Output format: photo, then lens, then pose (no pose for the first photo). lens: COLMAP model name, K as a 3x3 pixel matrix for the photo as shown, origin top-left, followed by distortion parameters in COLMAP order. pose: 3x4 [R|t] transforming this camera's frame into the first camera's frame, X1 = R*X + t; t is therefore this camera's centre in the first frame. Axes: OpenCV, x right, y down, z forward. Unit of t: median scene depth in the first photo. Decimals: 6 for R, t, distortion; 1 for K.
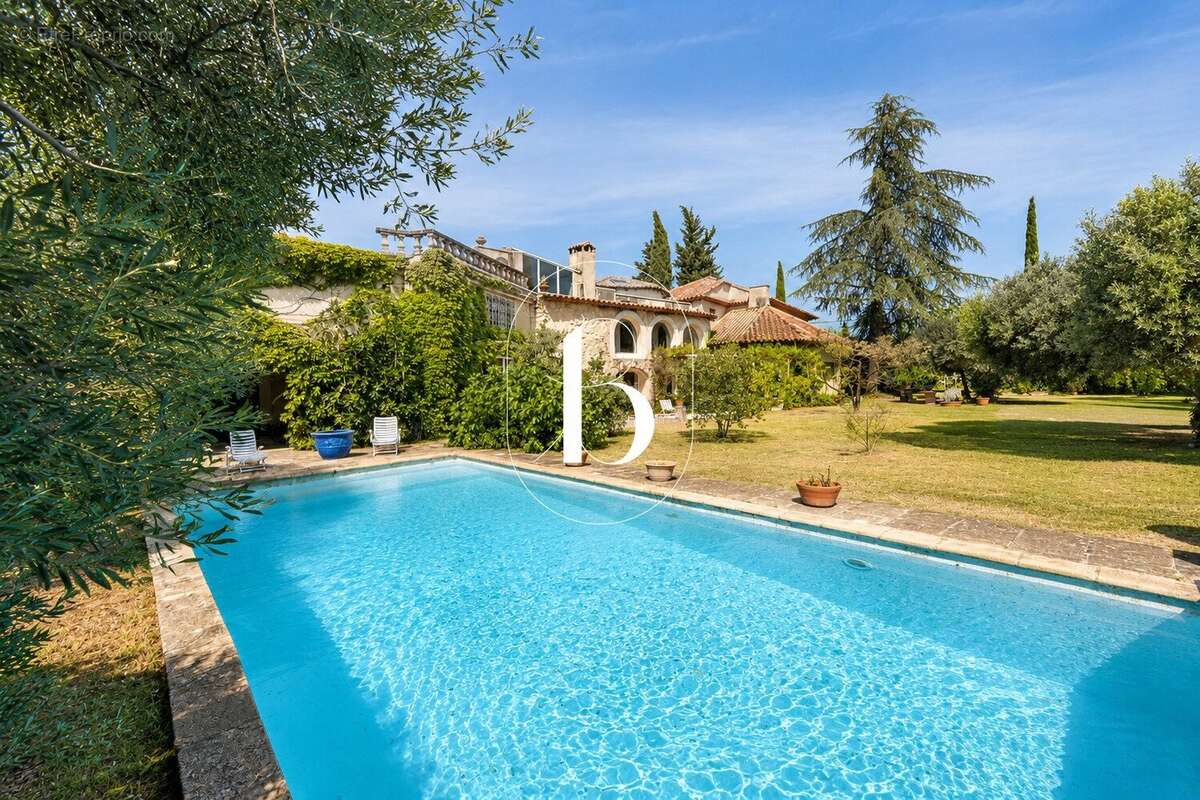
lens RADIAL K [[494.2, 0, 600.0], [0, 494.2, 400.0], [0, 0, 1]] dist [0.001471, 0.000190]
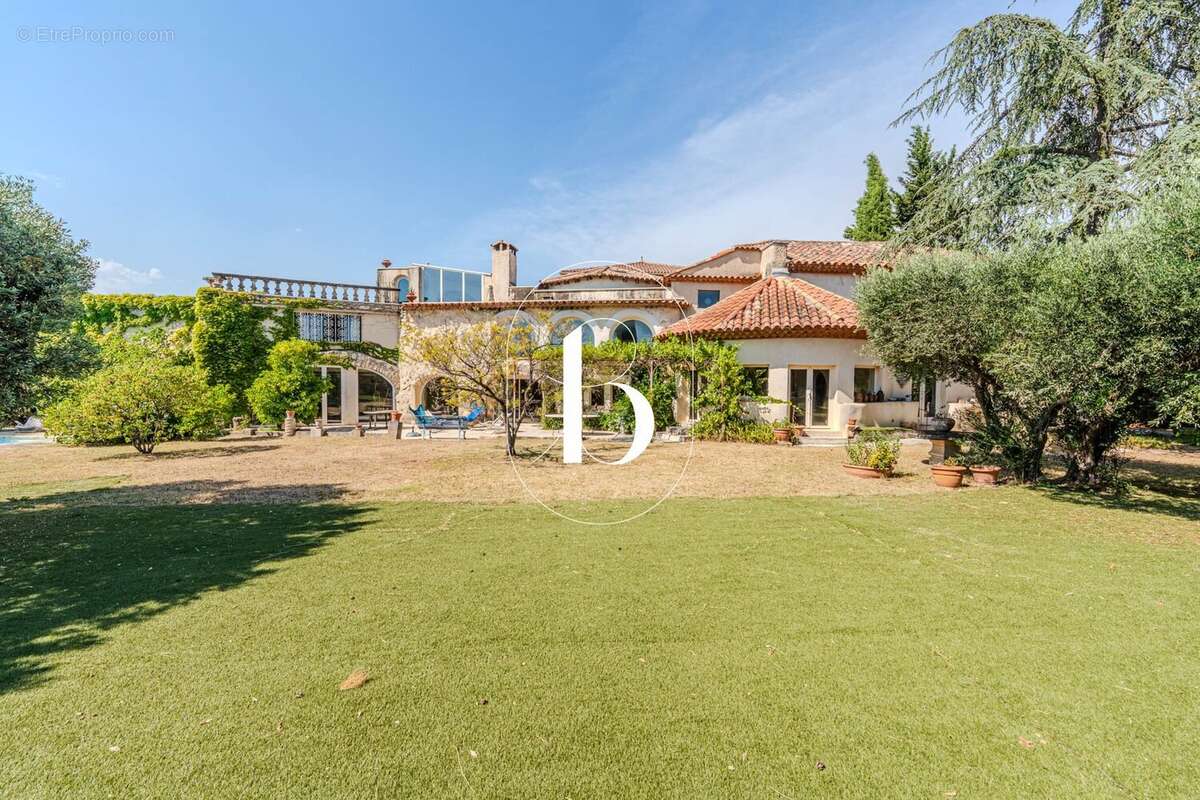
lens RADIAL K [[494.2, 0, 600.0], [0, 494.2, 400.0], [0, 0, 1]] dist [0.001471, 0.000190]
pose [[0.669639, 0.040795, -0.741565, 0.790834], [-0.047792, 0.998788, 0.011788, -0.035793], [0.741147, 0.027548, 0.670777, 0.504063]]
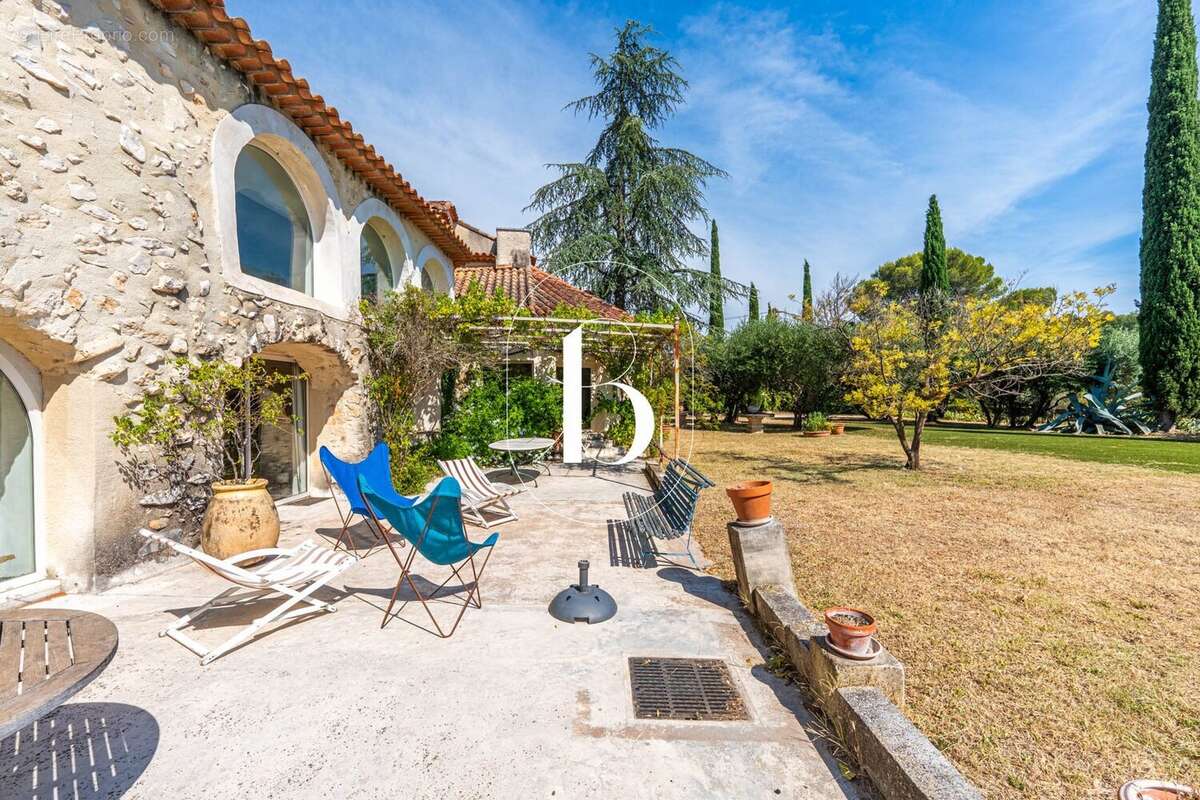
lens RADIAL K [[494.2, 0, 600.0], [0, 494.2, 400.0], [0, 0, 1]] dist [0.001471, 0.000190]
pose [[0.702104, 0.000517, 0.712074, -0.011462], [0.036432, 0.998664, -0.036647, -0.016856], [-0.711142, 0.051673, 0.701147, 0.661164]]
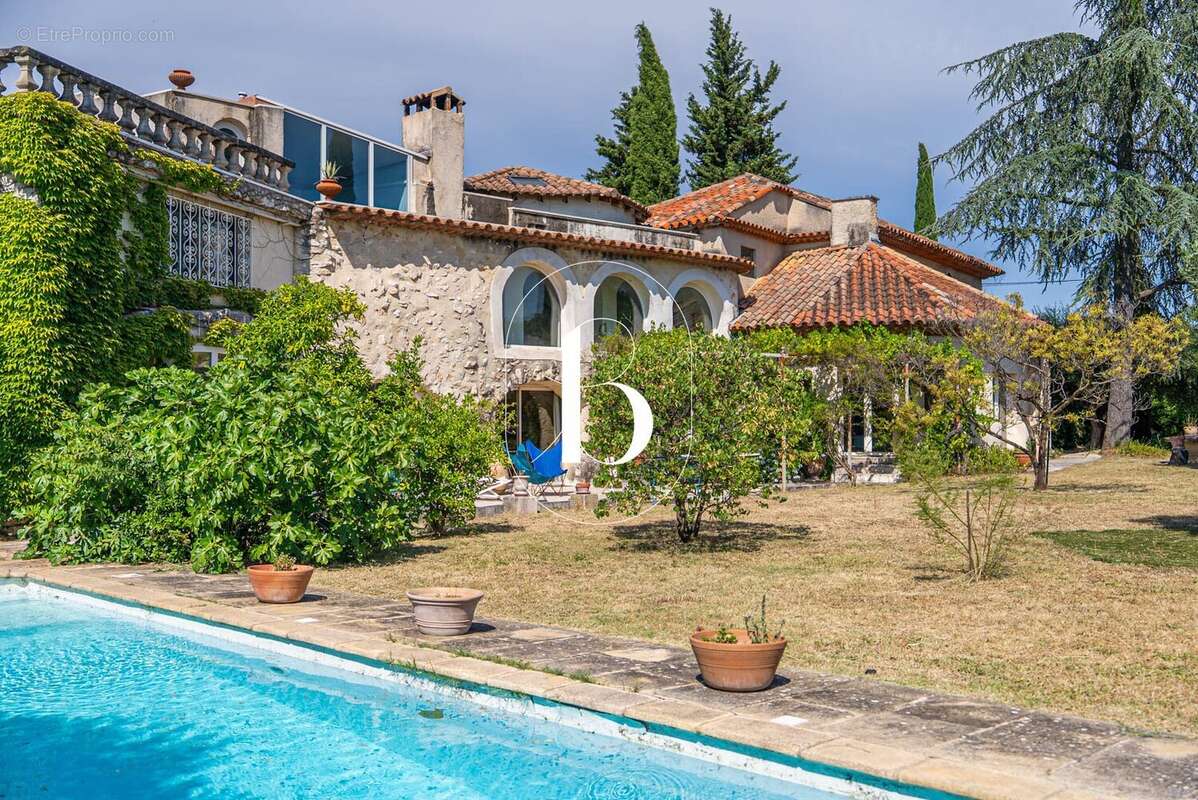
lens RADIAL K [[1159.2, 0, 613.7], [0, 1159.2, 403.0], [0, 0, 1]] dist [0.017668, 0.011006]
pose [[0.998596, 0.012178, 0.051548, 0.070549], [-0.009705, 0.998803, -0.047942, 0.002932], [-0.052070, 0.047375, 0.997519, -0.009637]]
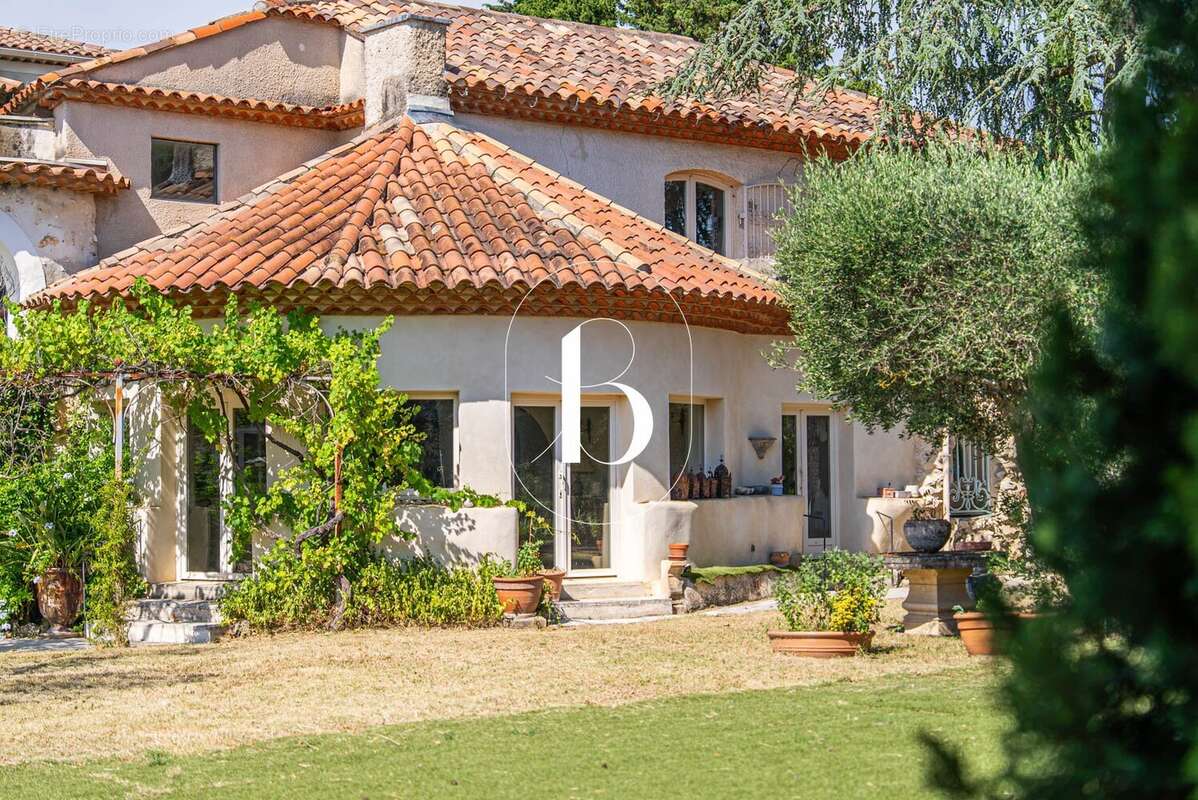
lens RADIAL K [[2170.8, 0, 599.0], [0, 2170.8, 400.0], [0, 0, 1]] dist [-0.002276, 0.004462]
pose [[0.971433, -0.006875, -0.237213, 0.743526], [-0.011559, 0.997023, -0.076230, -0.010133], [0.237031, 0.076794, 0.968462, 0.198670]]
